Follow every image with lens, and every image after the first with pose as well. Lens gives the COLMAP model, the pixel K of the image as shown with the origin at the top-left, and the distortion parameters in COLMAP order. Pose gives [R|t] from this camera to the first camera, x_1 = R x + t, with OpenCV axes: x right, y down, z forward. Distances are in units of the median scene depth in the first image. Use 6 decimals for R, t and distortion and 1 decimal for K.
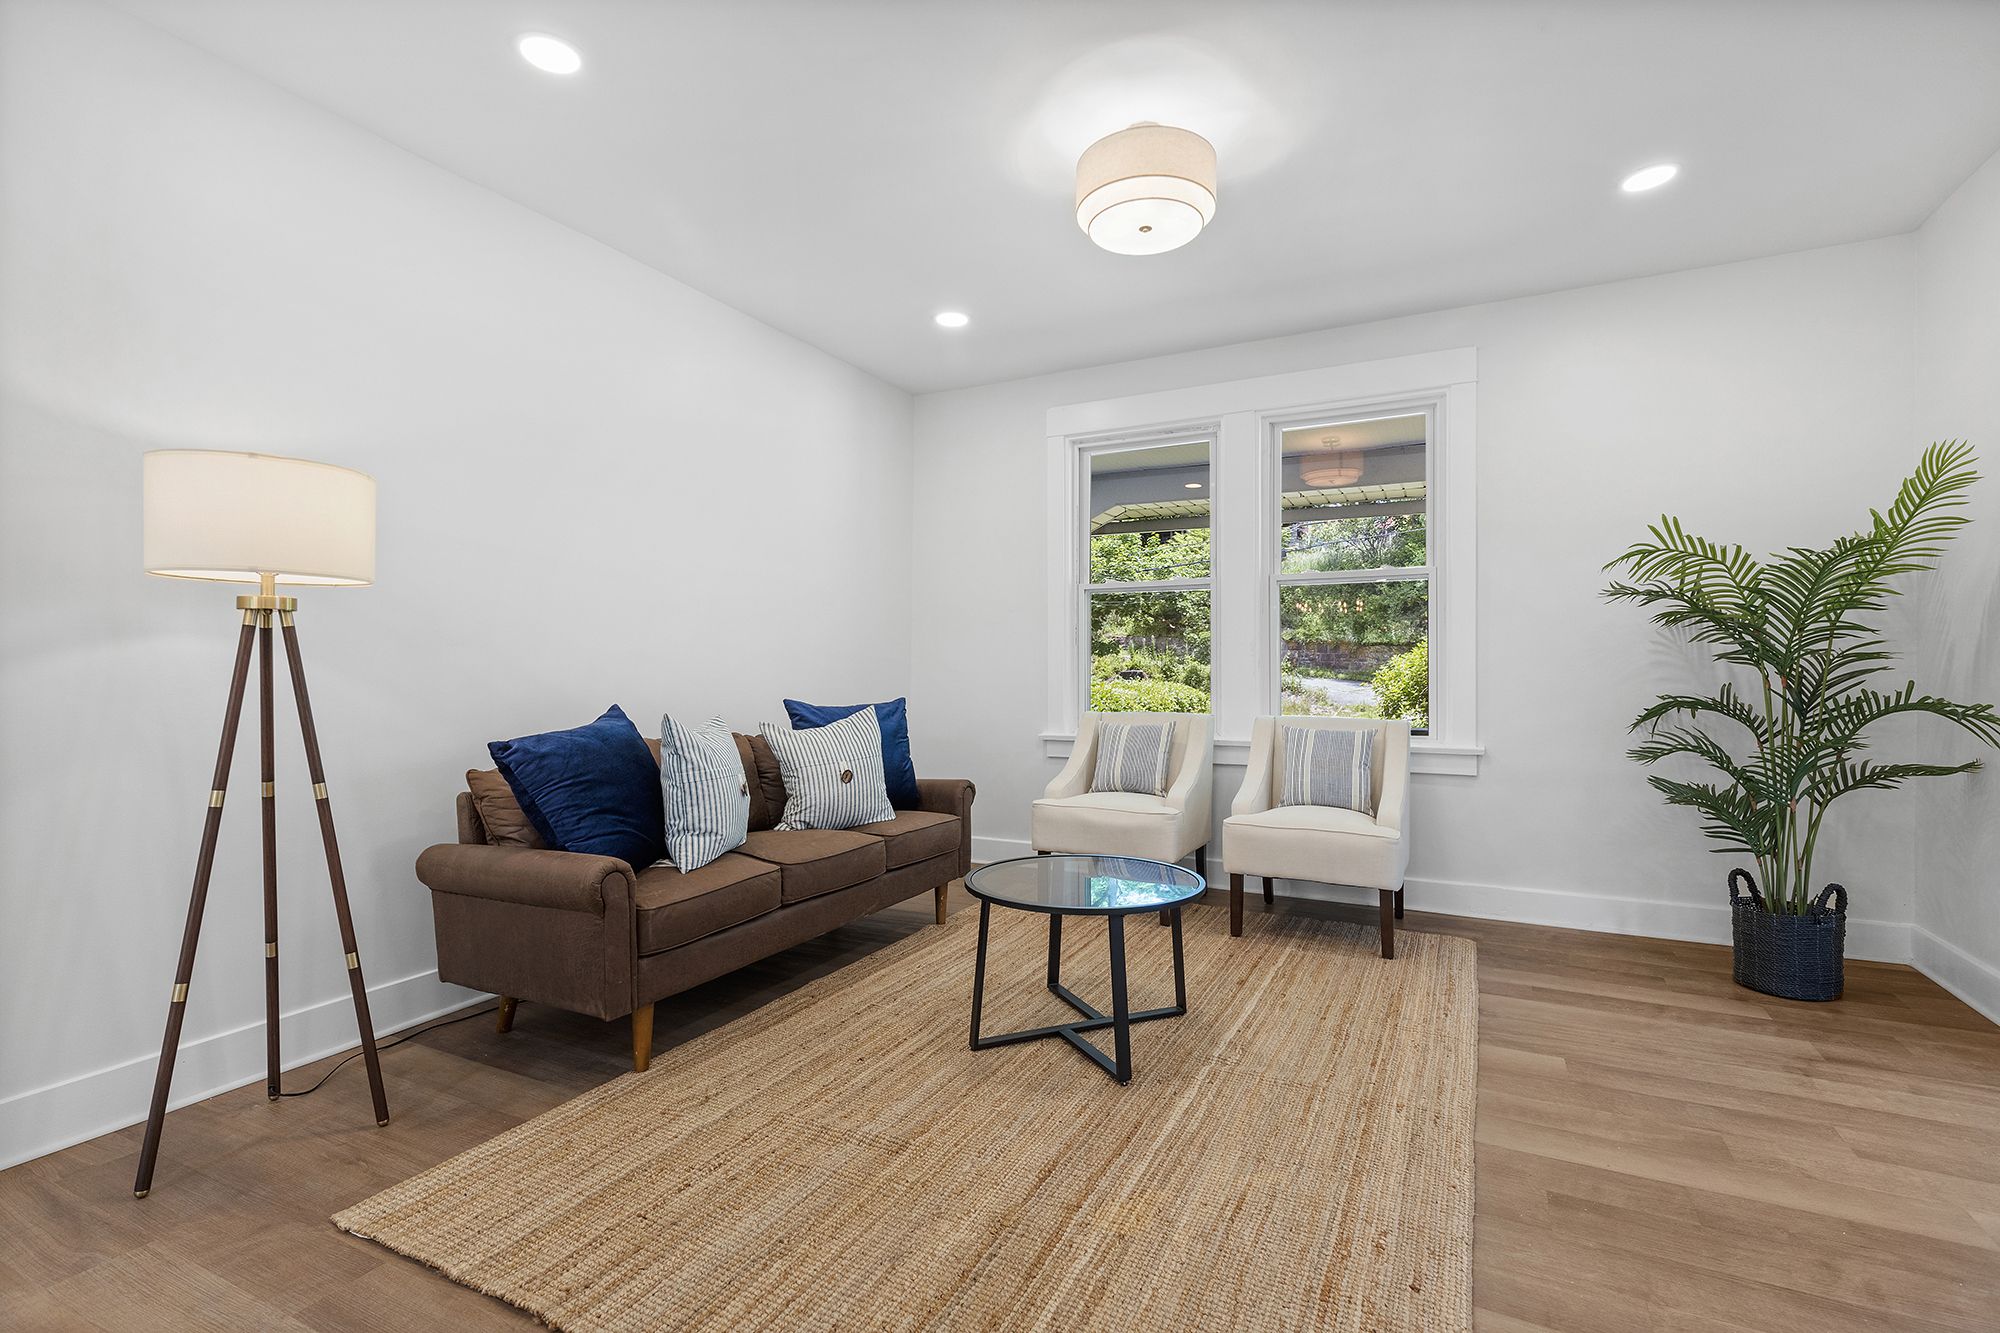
lens RADIAL K [[910.8, 0, 1007.2], [0, 910.8, 668.4], [0, 0, 1]] dist [0.002619, 0.000069]
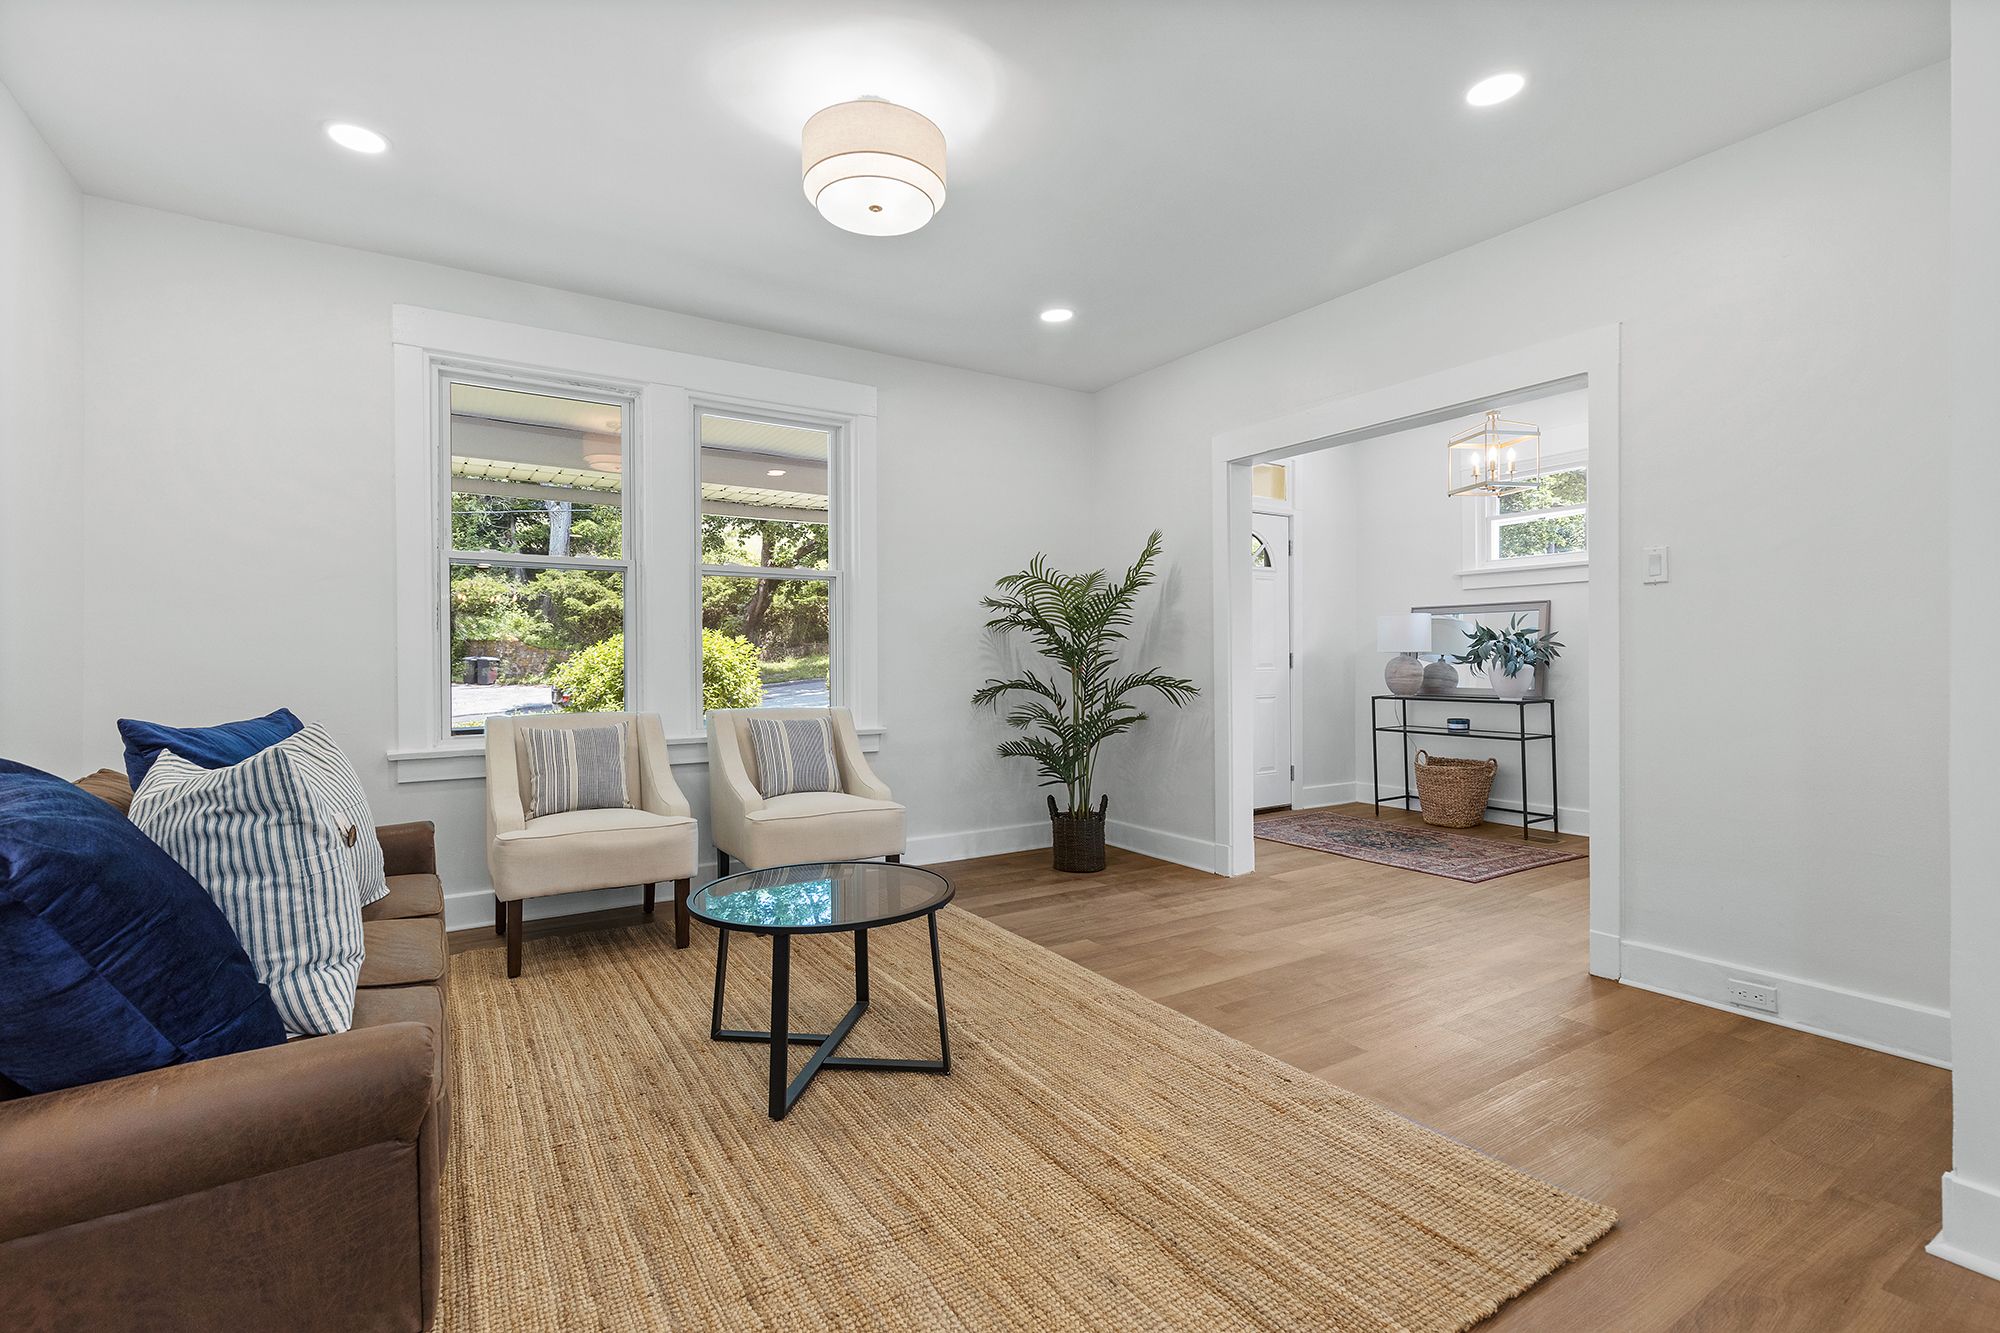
lens RADIAL K [[910.8, 0, 1007.2], [0, 910.8, 668.4], [0, 0, 1]] dist [0.002619, 0.000069]
pose [[0.501906, -0.008354, 0.864882, -0.511075], [0.002295, 0.999963, 0.008327, 0.000772], [-0.864919, -0.002194, 0.501906, 0.318267]]
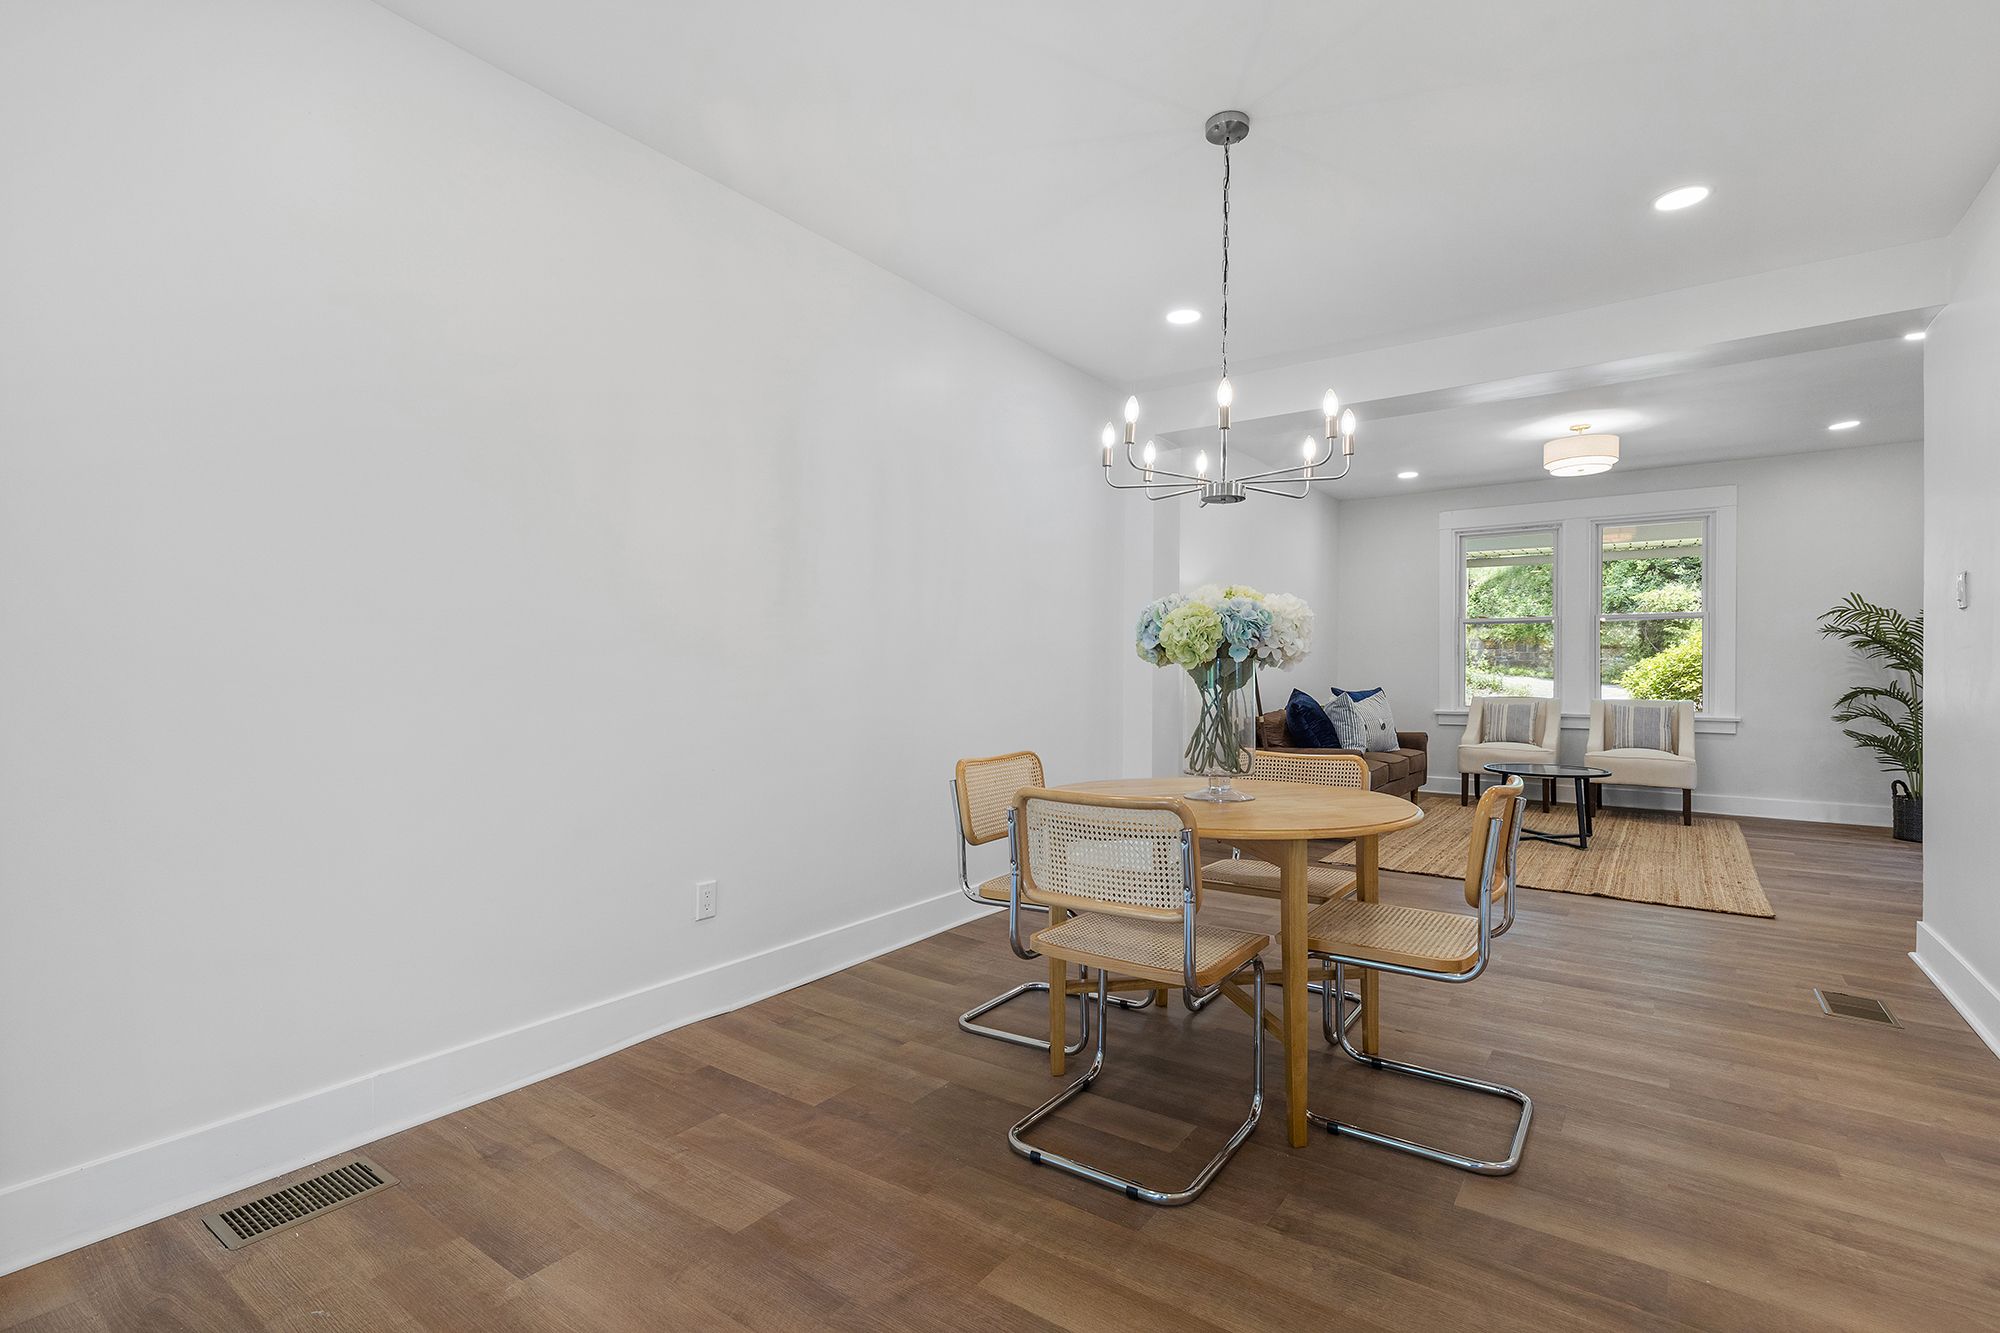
lens RADIAL K [[912.7, 0, 998.7], [0, 912.7, 673.7], [0, 0, 1]] dist [-0.002626, -0.000612]
pose [[0.986828, 0.001775, -0.161761, -0.710057], [-0.000313, 0.999959, 0.009066, -0.013658], [0.161770, -0.008896, 0.986788, -1.128256]]
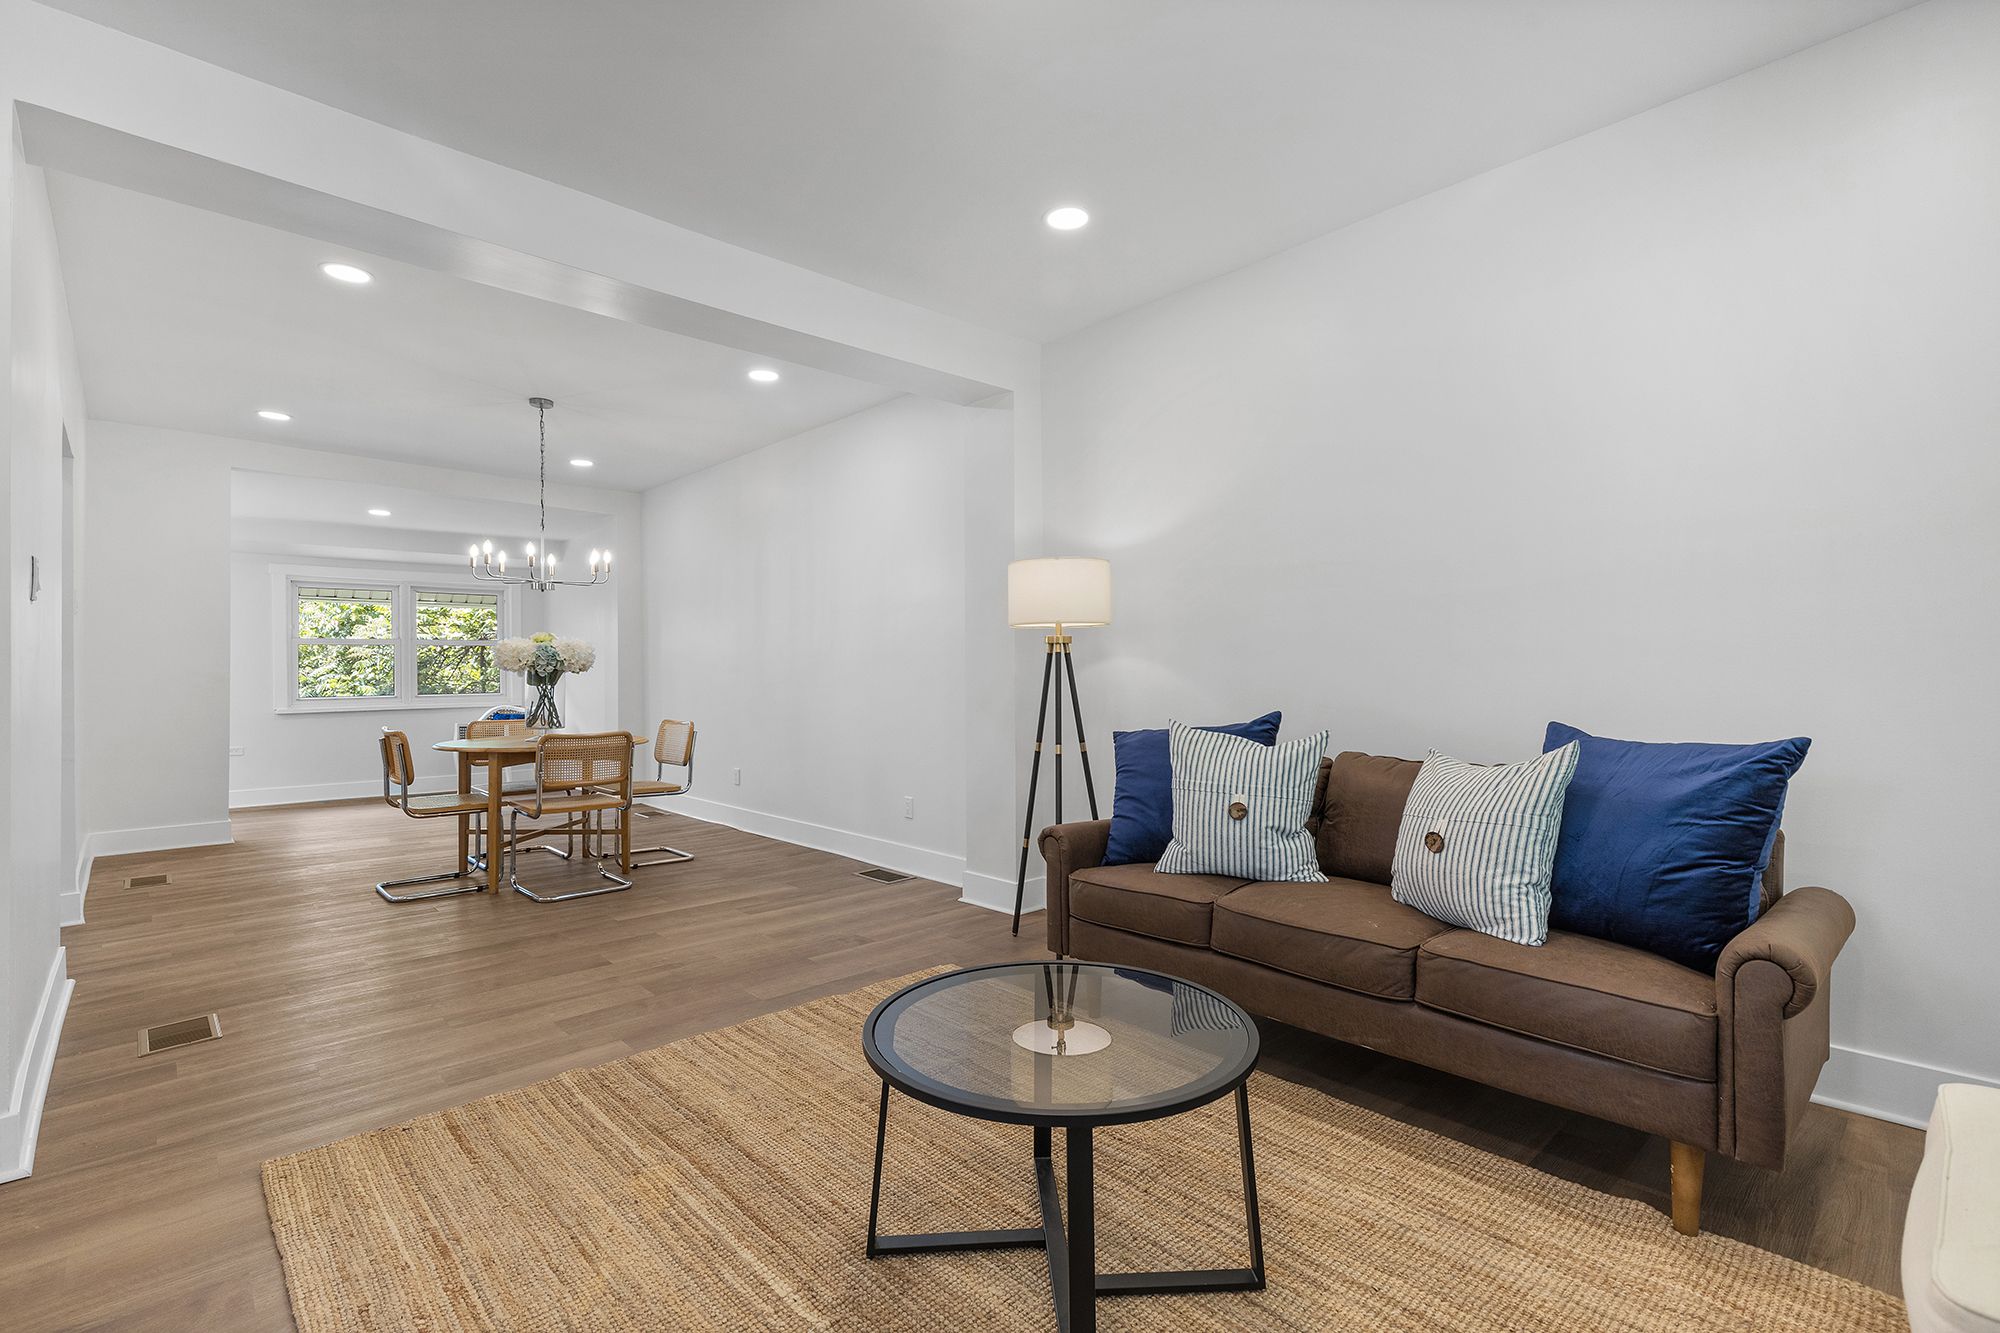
lens RADIAL K [[910.8, 0, 1007.2], [0, 910.8, 668.4], [0, 0, 1]] dist [0.002619, 0.000069]
pose [[-0.343320, -0.003159, -0.939213, 0.560313], [0.010736, 0.999916, -0.007287, -0.002904], [0.939157, -0.012586, -0.343258, 0.983434]]
